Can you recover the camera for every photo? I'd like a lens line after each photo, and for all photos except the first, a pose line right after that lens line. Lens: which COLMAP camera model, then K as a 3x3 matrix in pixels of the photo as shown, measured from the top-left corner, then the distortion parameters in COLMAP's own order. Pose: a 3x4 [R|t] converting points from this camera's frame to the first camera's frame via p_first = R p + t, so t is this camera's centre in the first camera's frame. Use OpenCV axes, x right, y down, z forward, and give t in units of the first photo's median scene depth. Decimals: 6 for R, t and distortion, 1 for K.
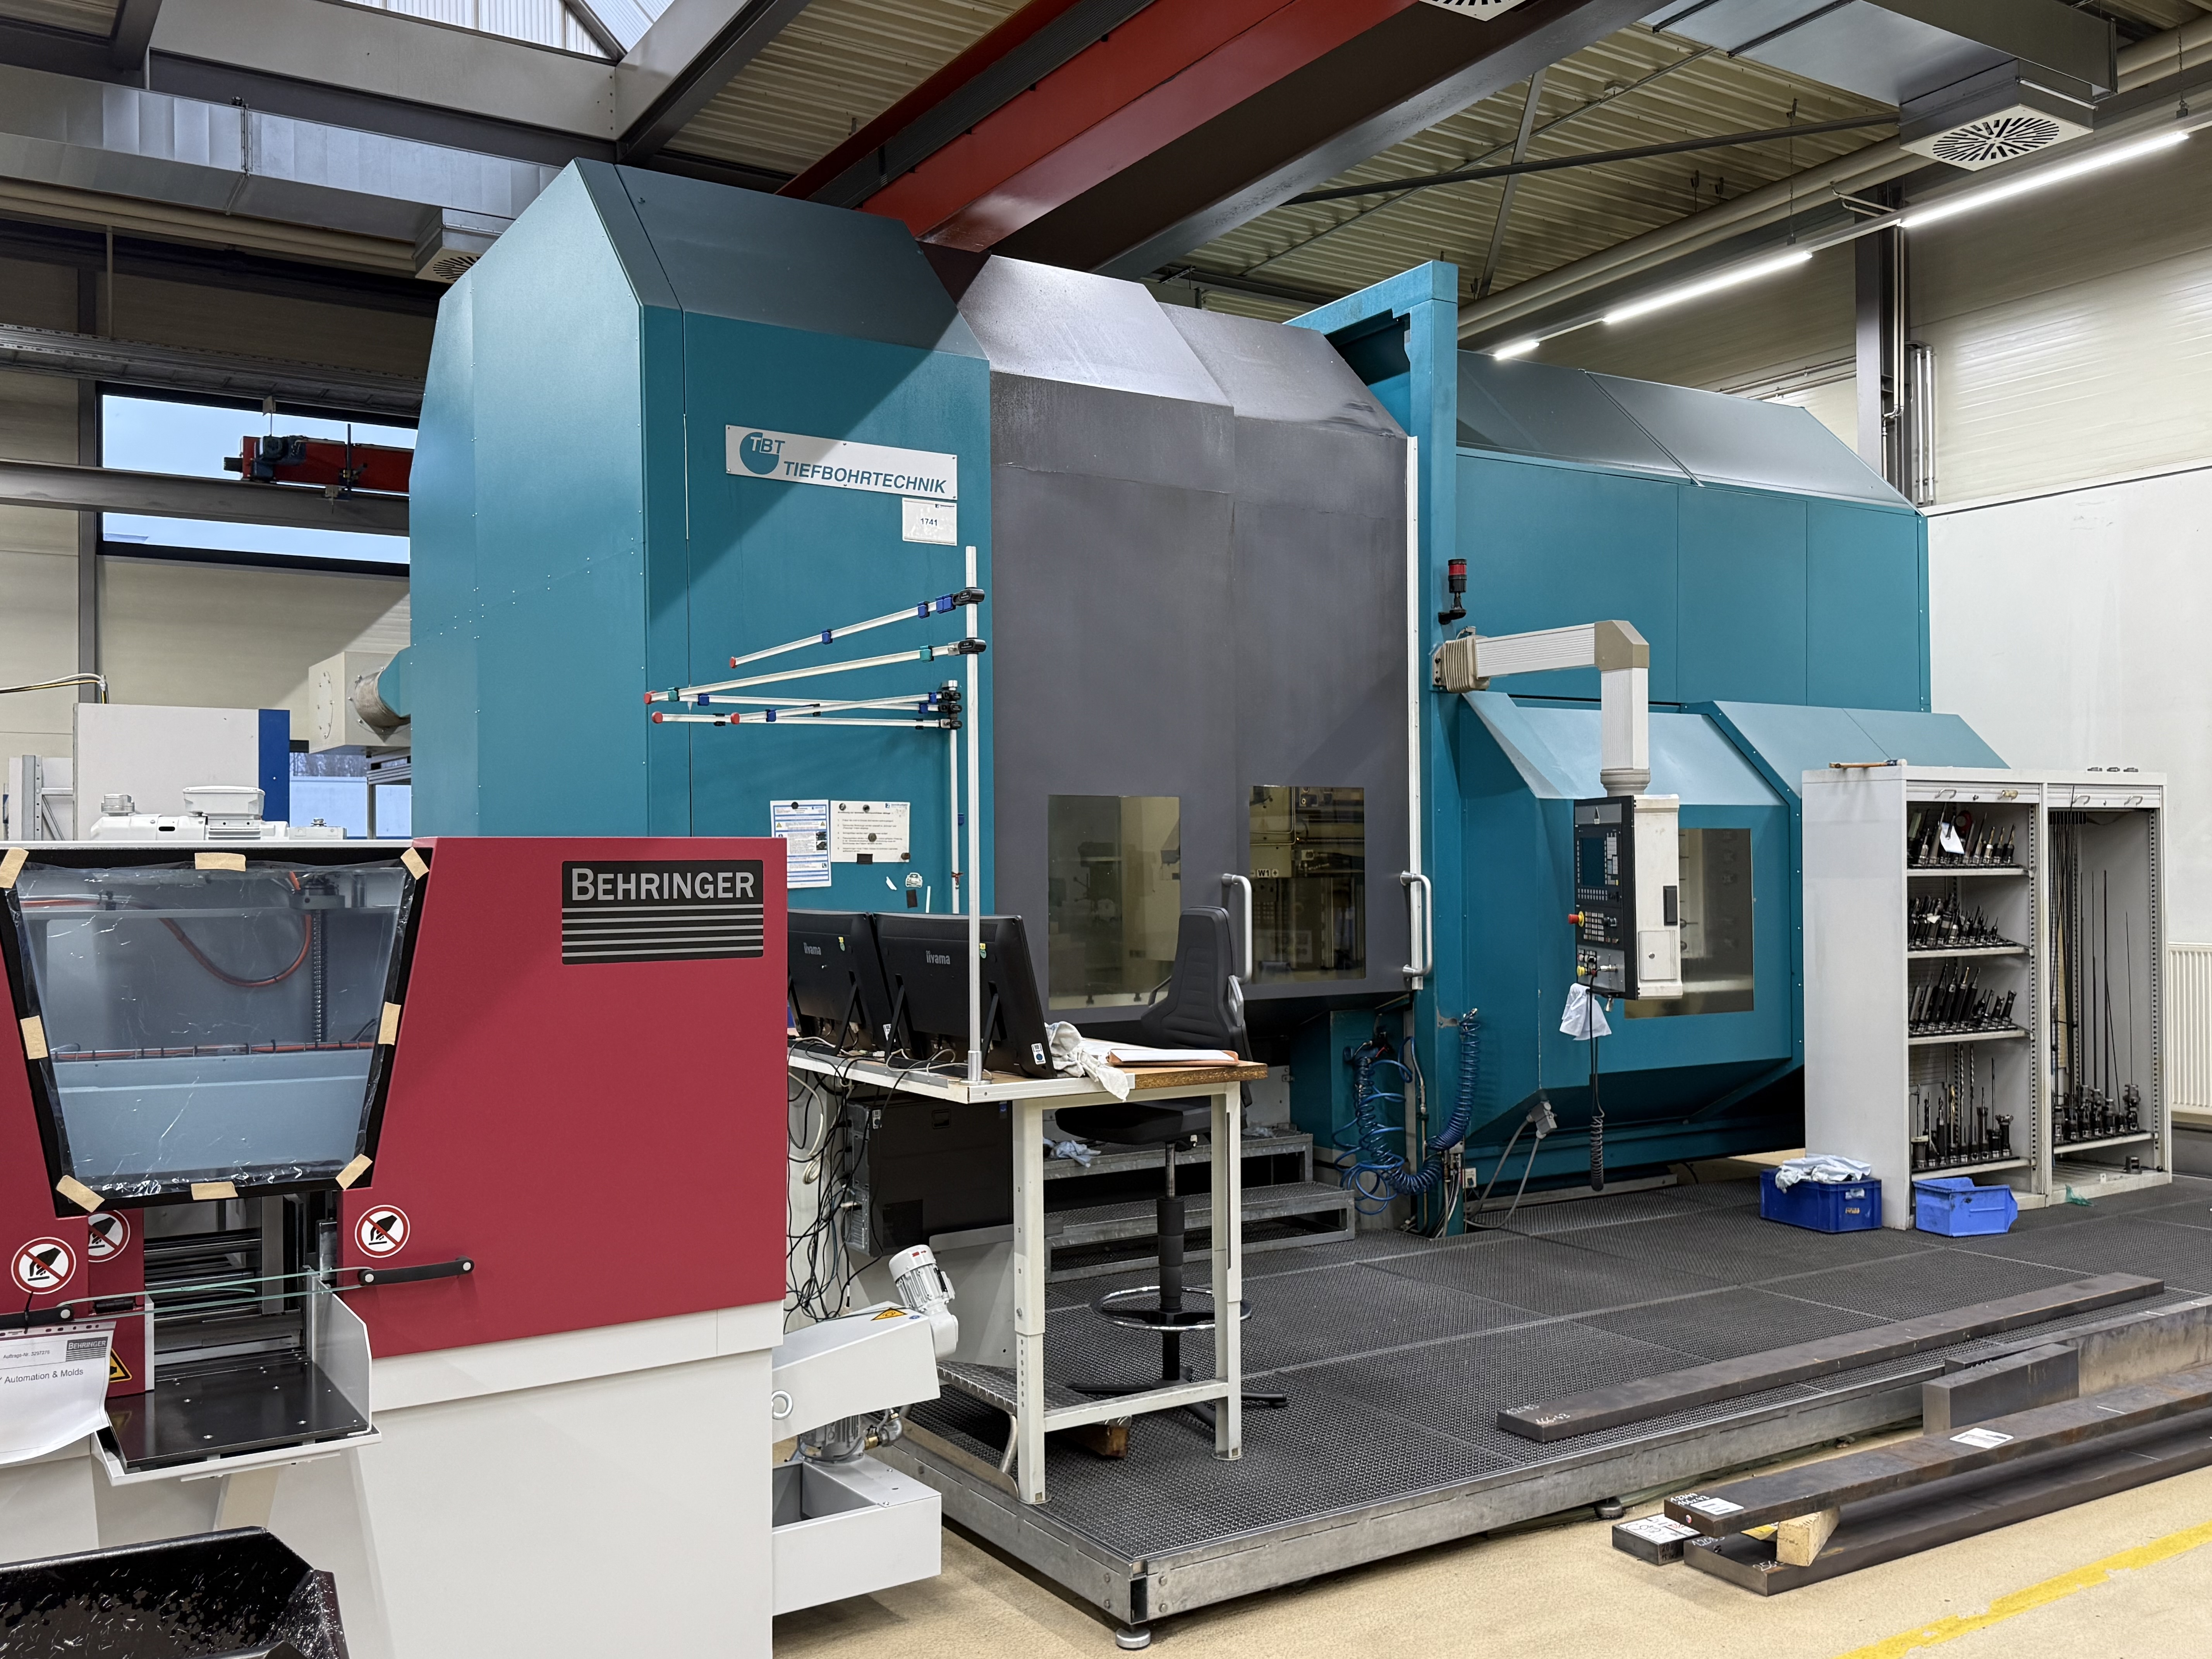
lens RADIAL K [[1887.0, 0, 1100.0], [0, 1887.0, 835.9], [0, 0, 1]] dist [0.134051, -0.222393]
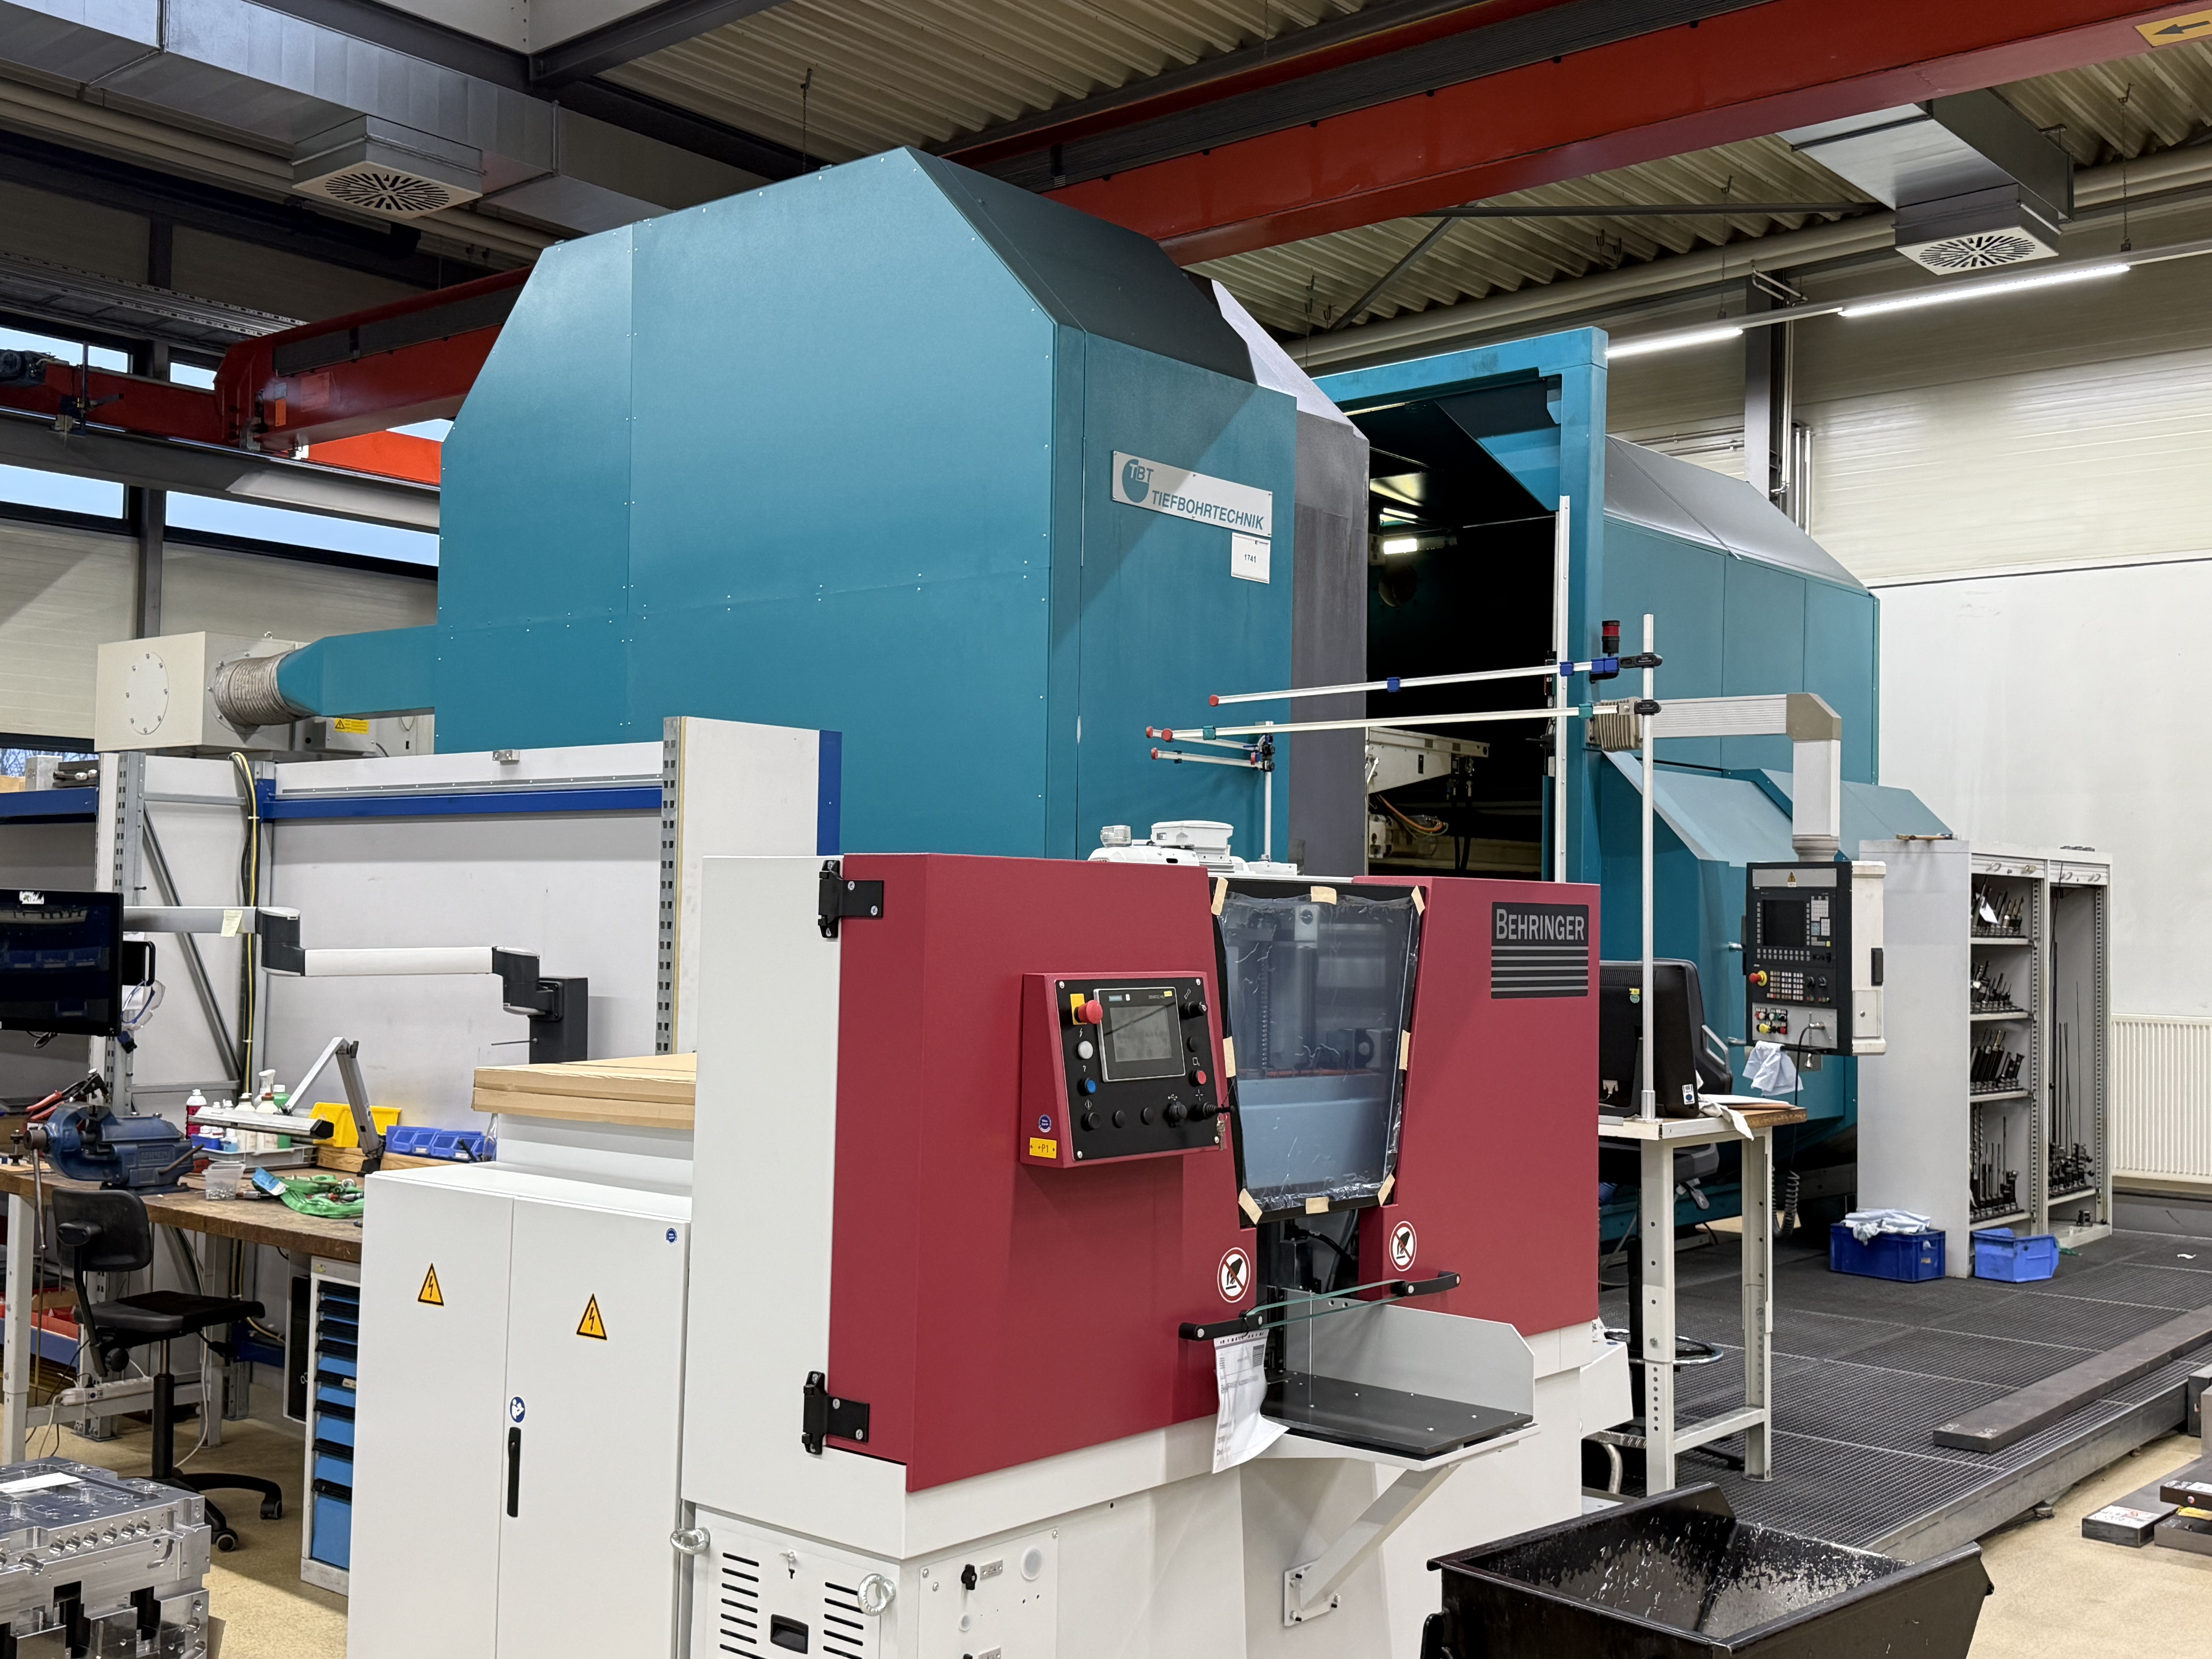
lens RADIAL K [[2259.5, 0, 1102.8], [0, 2259.5, 820.6], [0, 0, 1]] dist [0.173423, -0.349241]
pose [[0.953801, 0.036723, 0.298185, -0.426899], [-0.028612, 0.999093, -0.031521, 0.006913], [-0.299072, 0.021533, 0.953987, -0.074253]]
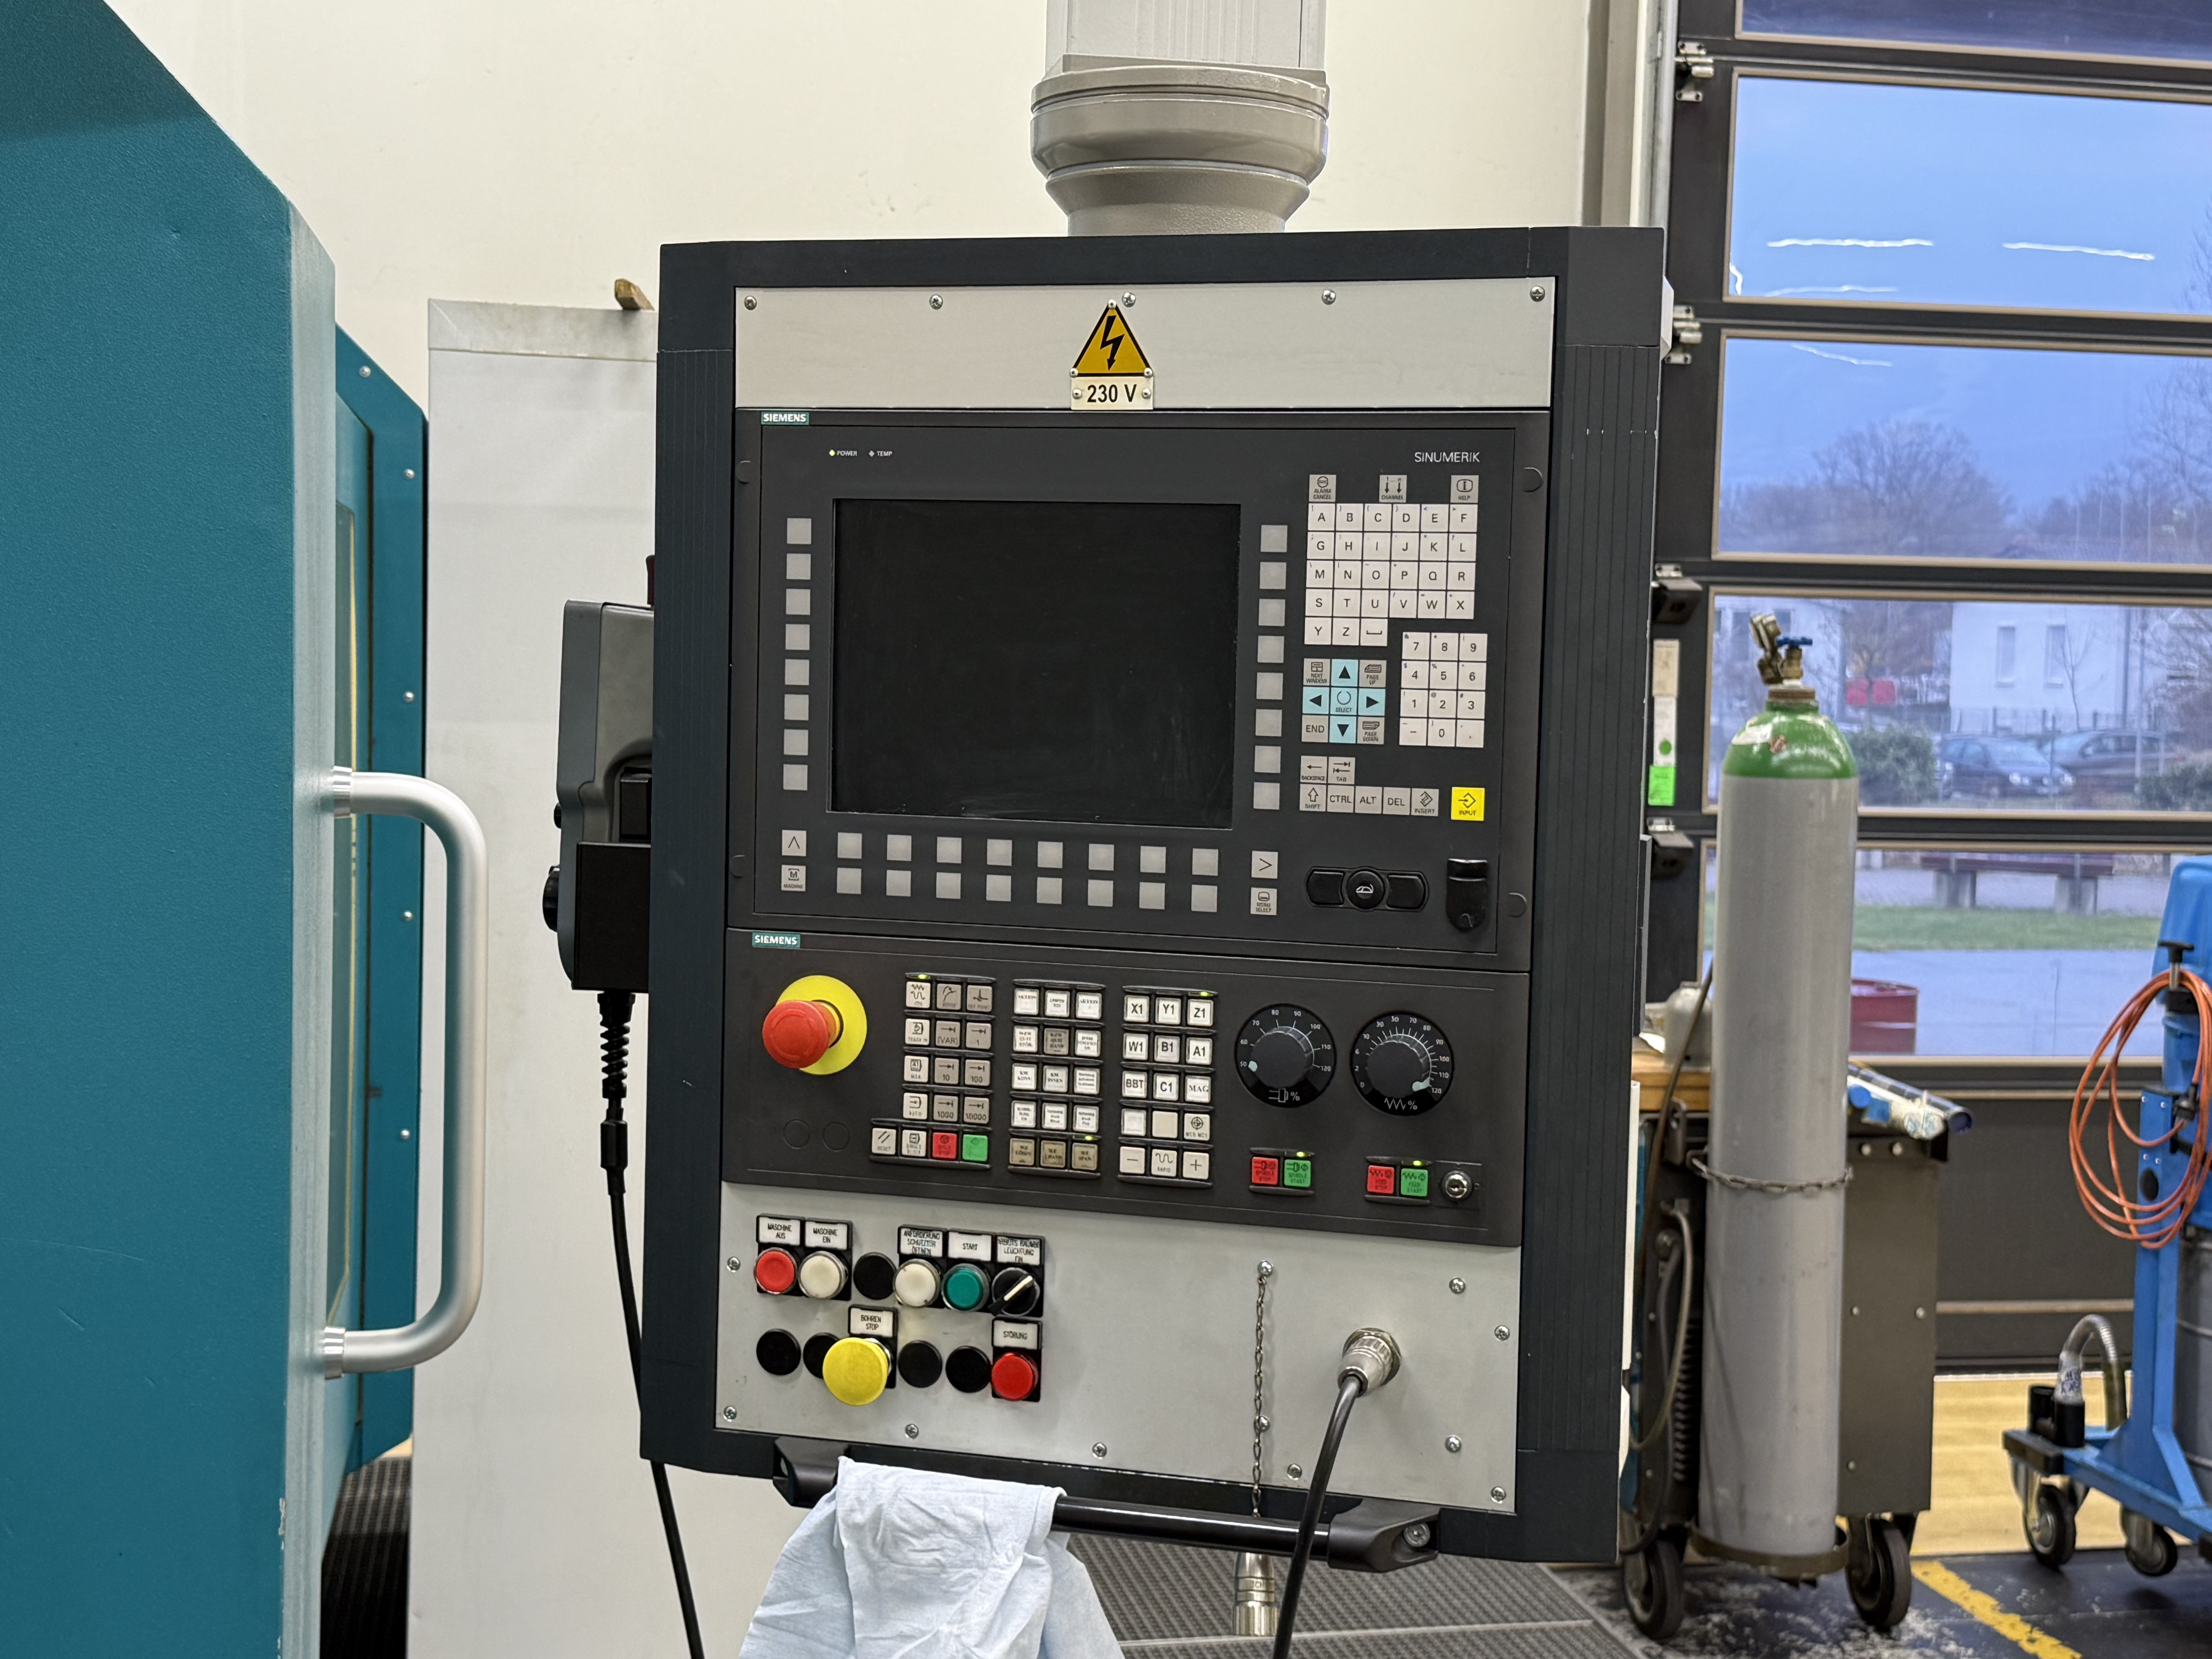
lens RADIAL K [[2803.4, 0, 1106.0], [0, 2803.4, 829.5], [0, 0, 1]] dist [0.149212, 0.000850]
pose [[0.361688, -0.035433, 0.931626, 0.044887], [-0.037986, 0.997888, 0.052701, 0.013801], [-0.931525, -0.054450, 0.359578, 0.828157]]
